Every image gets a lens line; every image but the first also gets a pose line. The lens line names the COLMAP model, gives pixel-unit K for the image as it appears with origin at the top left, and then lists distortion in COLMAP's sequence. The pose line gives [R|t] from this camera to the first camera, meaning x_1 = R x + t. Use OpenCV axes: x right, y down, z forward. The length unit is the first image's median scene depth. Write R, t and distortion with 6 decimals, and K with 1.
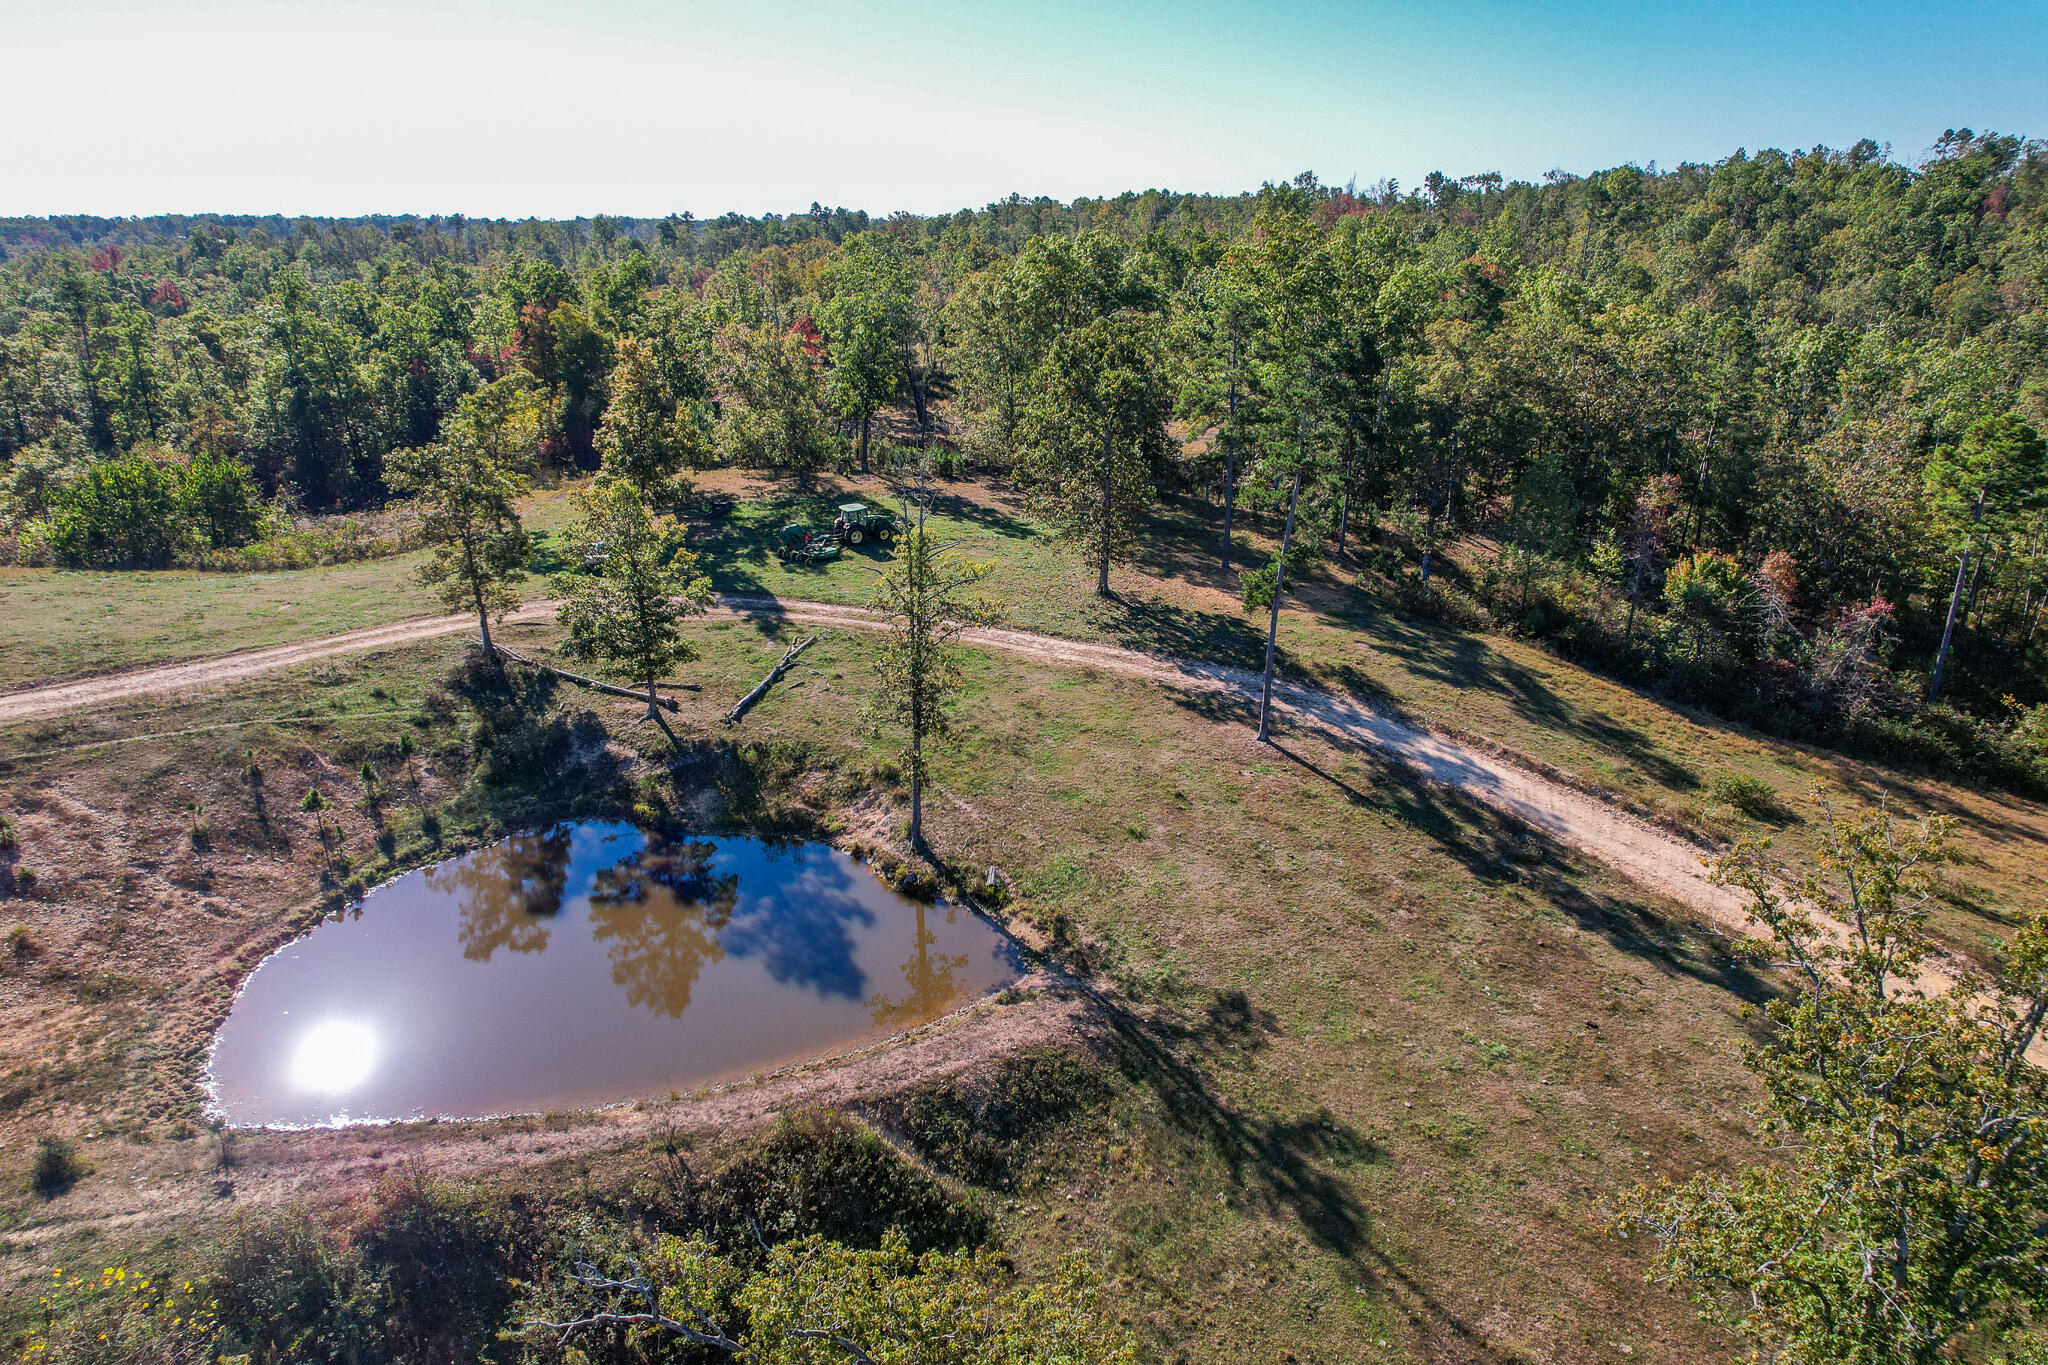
lens RADIAL K [[1313.4, 0, 1015.8], [0, 1313.4, 675.9], [0, 0, 1]] dist [-0.067485, 0.064443]
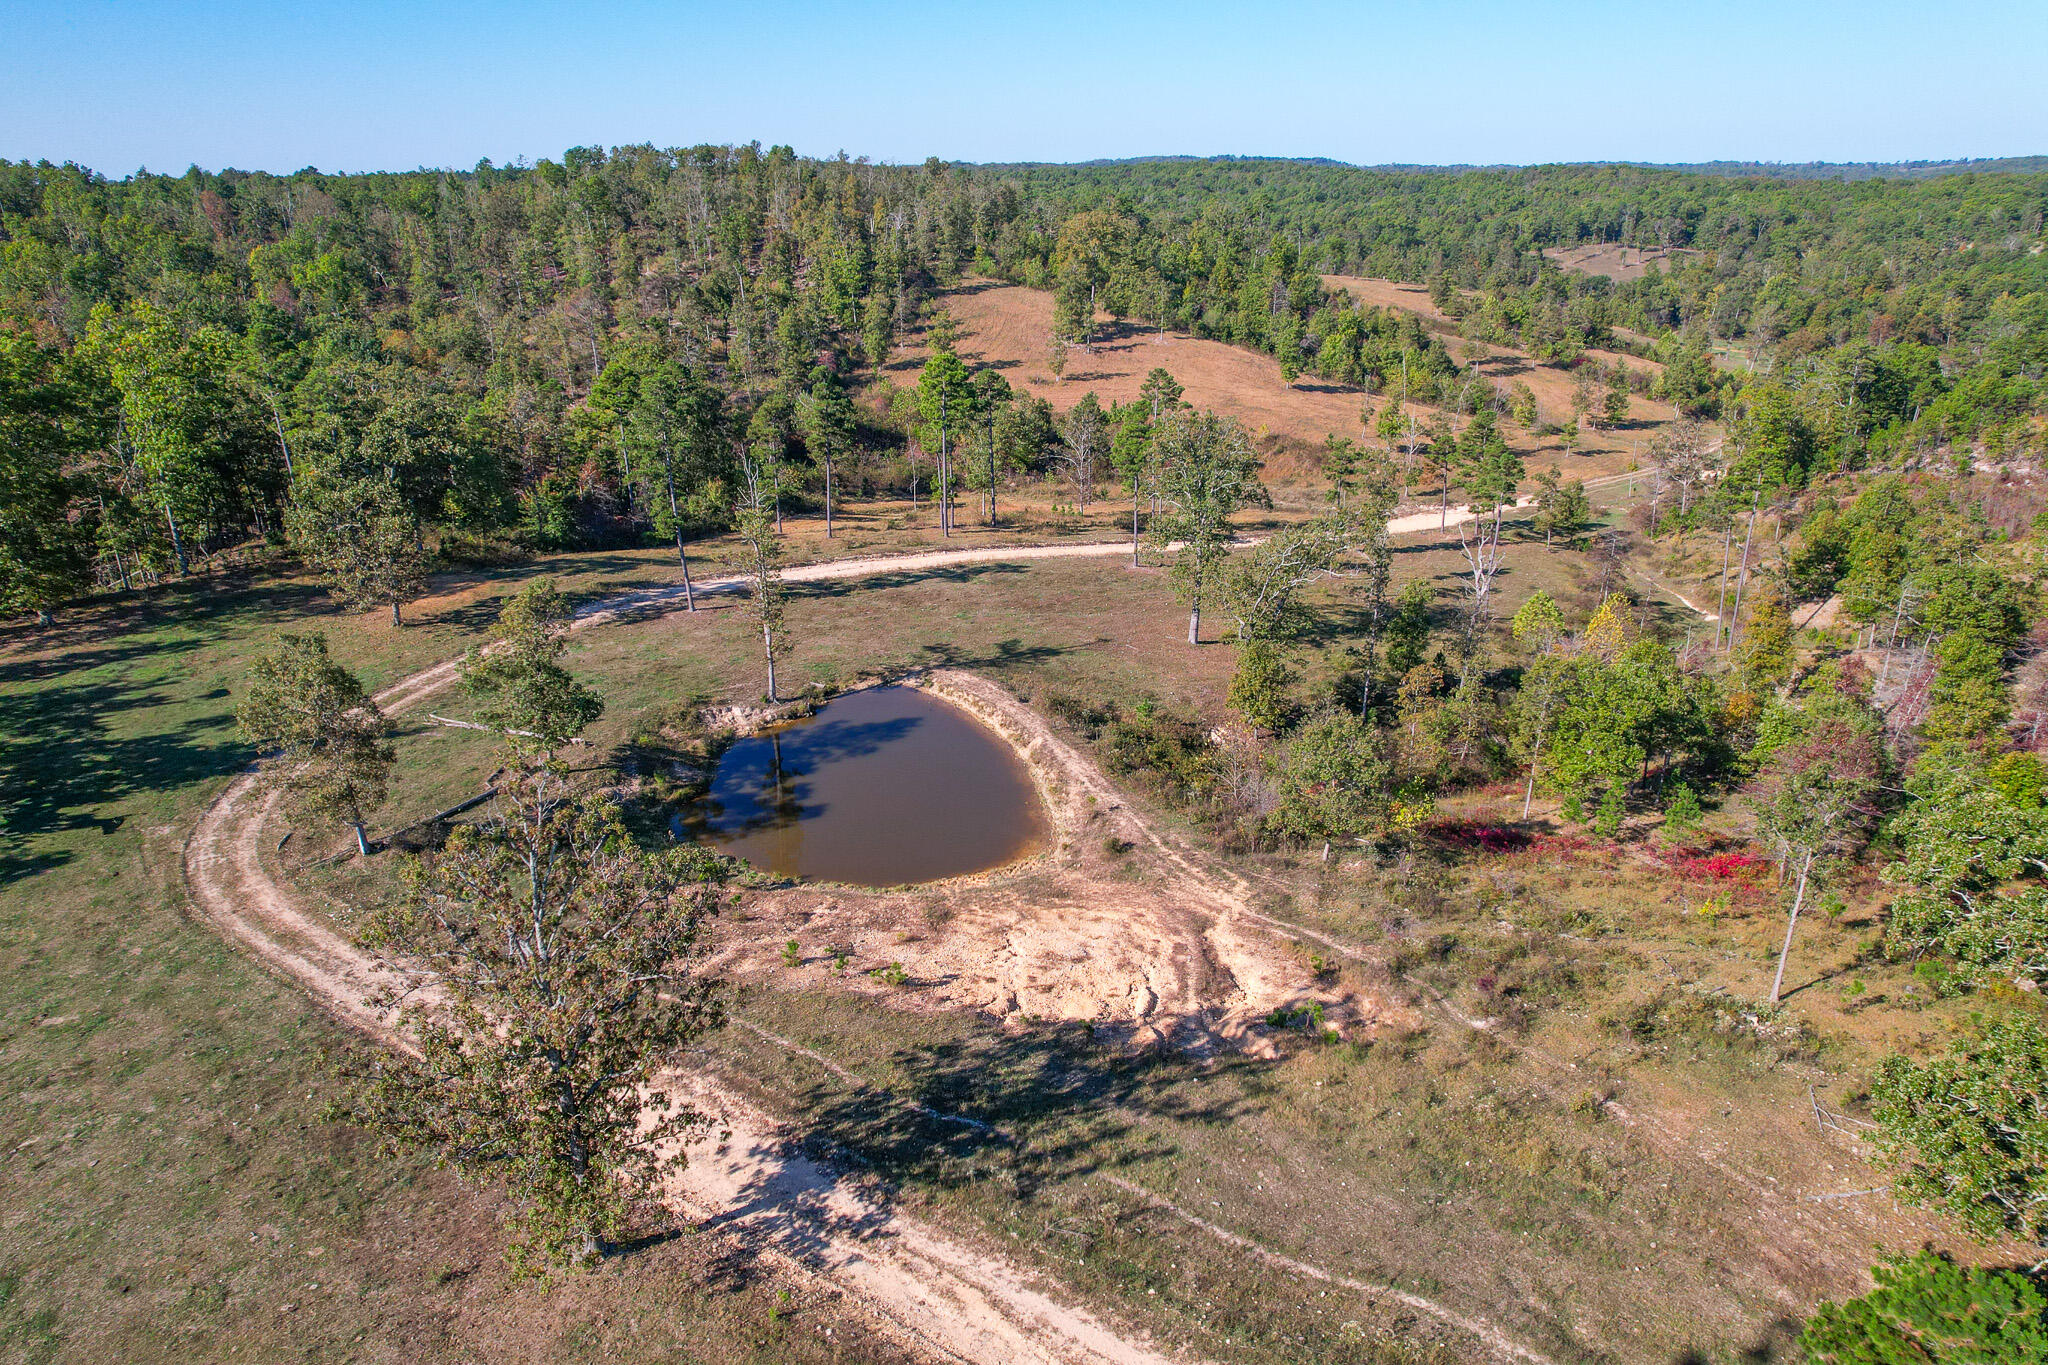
lens RADIAL K [[1313.4, 0, 1015.8], [0, 1313.4, 675.9], [0, 0, 1]] dist [-0.067485, 0.064443]
pose [[-0.080823, -0.349125, 0.933584, -1.643676], [0.325132, 0.876180, 0.355806, -0.387892], [-0.942208, 0.332295, 0.042696, 0.652714]]
